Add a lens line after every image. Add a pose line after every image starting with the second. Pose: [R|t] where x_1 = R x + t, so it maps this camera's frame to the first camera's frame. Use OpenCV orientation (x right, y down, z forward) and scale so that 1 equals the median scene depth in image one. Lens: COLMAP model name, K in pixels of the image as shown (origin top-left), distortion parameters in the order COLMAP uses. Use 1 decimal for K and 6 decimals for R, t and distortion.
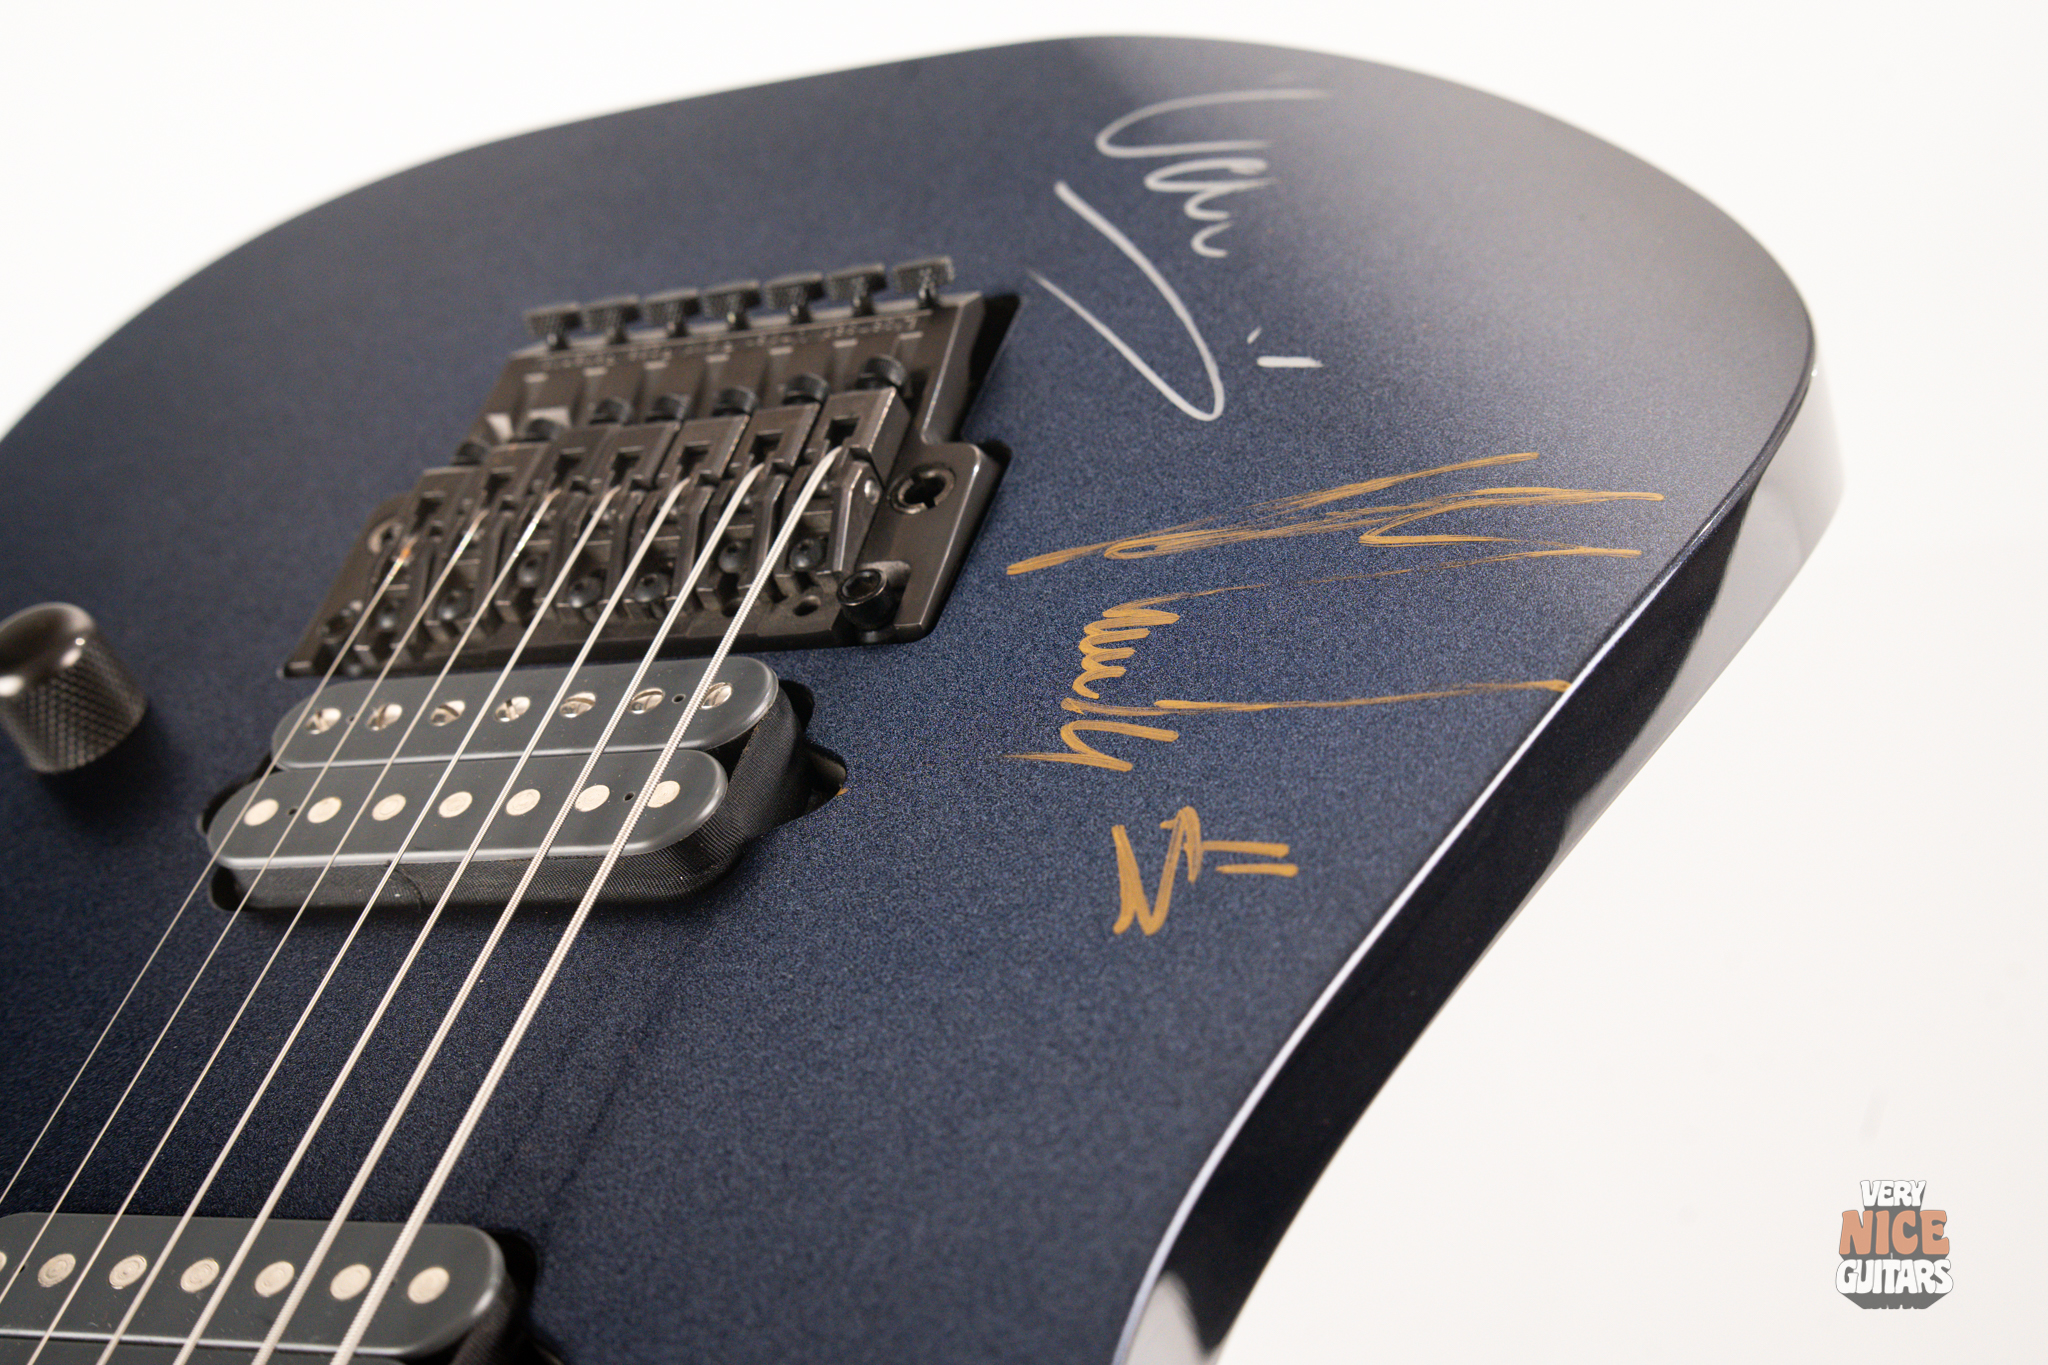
lens RADIAL K [[2926.9, 0, 1024.0], [0, 2926.9, 682.5], [0, 0, 1]] dist [0.104588, -0.164521]
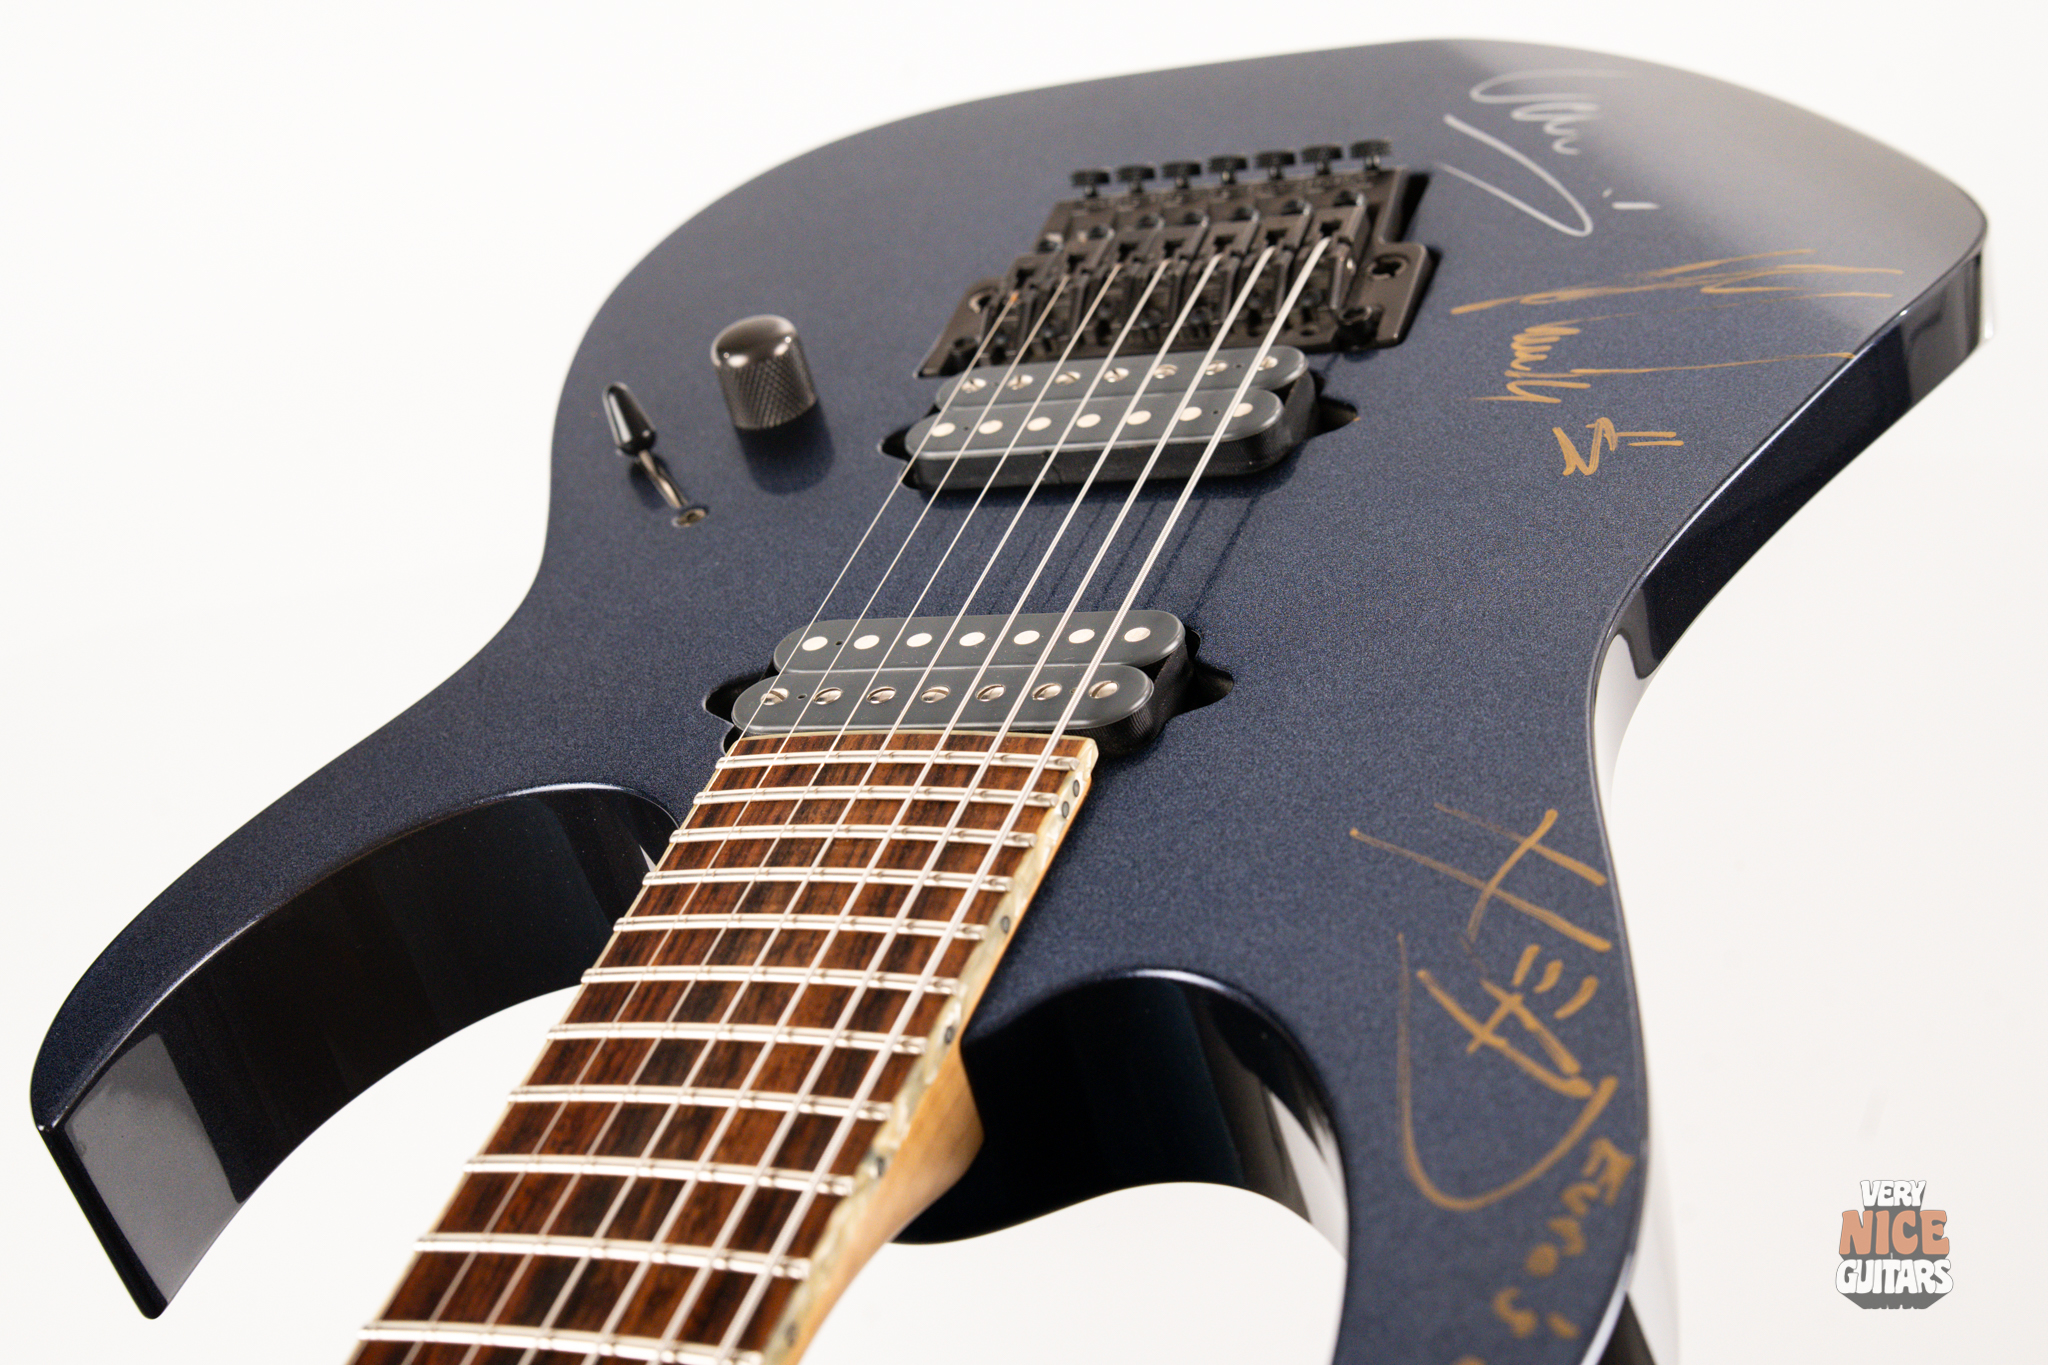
lens RADIAL K [[2926.9, 0, 1024.0], [0, 2926.9, 682.5], [0, 0, 1]] dist [0.104588, -0.164521]
pose [[0.996298, 0.083056, 0.022170, -0.249574], [-0.080012, 0.990245, -0.114078, 0.350593], [-0.031429, 0.111882, 0.993224, -0.482459]]
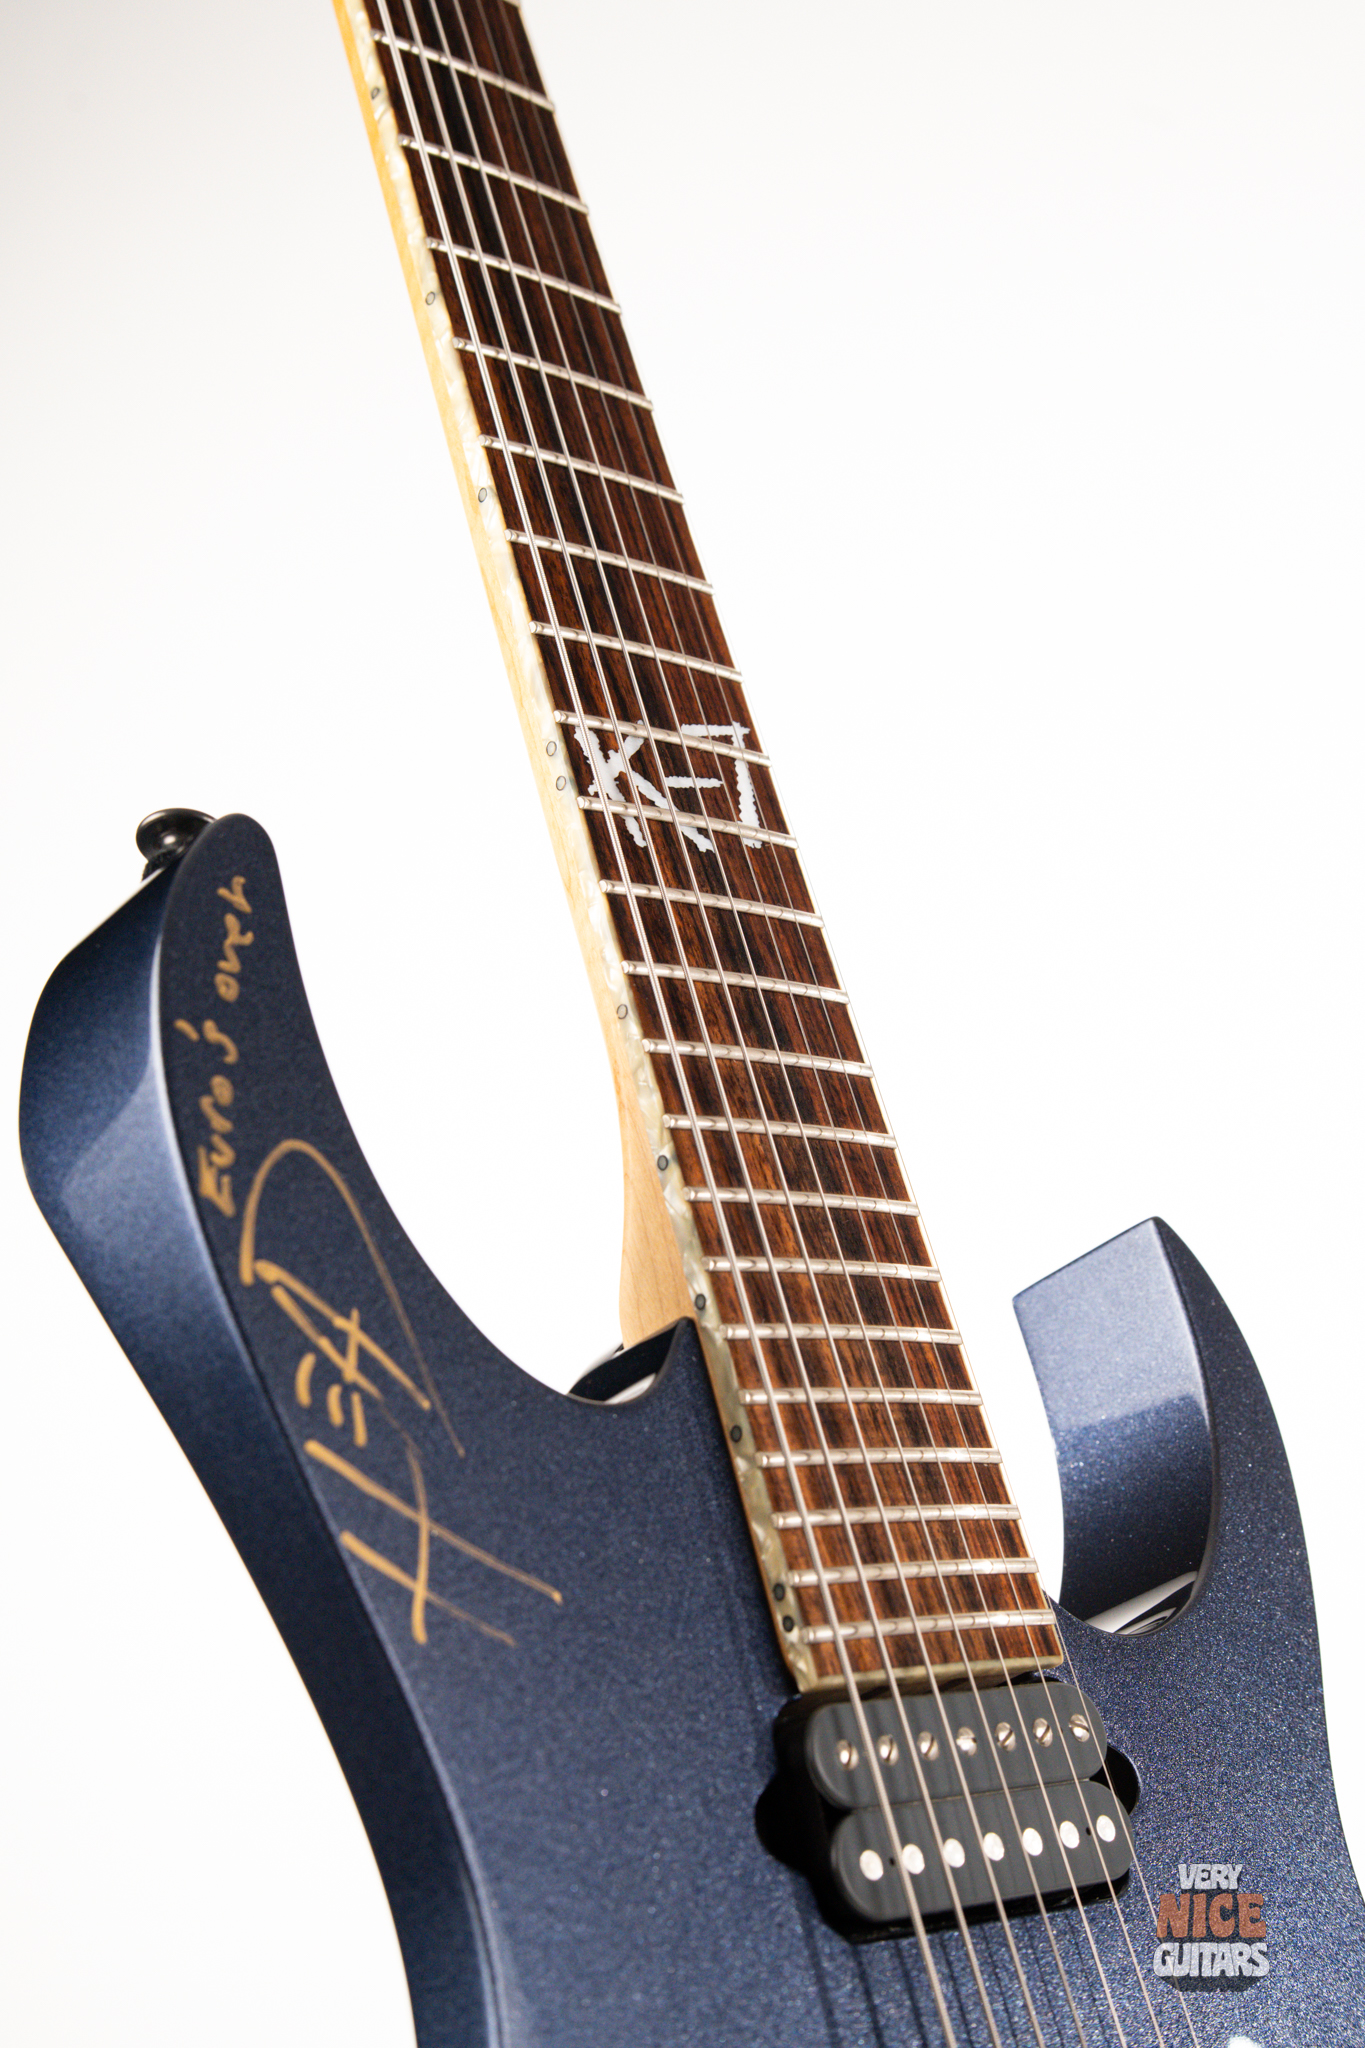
lens RADIAL K [[2973.4, 0, 682.5], [0, 2973.4, 1024.0], [0, 0, 1]] dist [0.069728, -0.110451]
pose [[-0.781168, 0.313821, -0.539716, 0.483995], [-0.618749, -0.273911, 0.736290, -0.638797], [0.083229, 0.909114, 0.408147, -0.030816]]
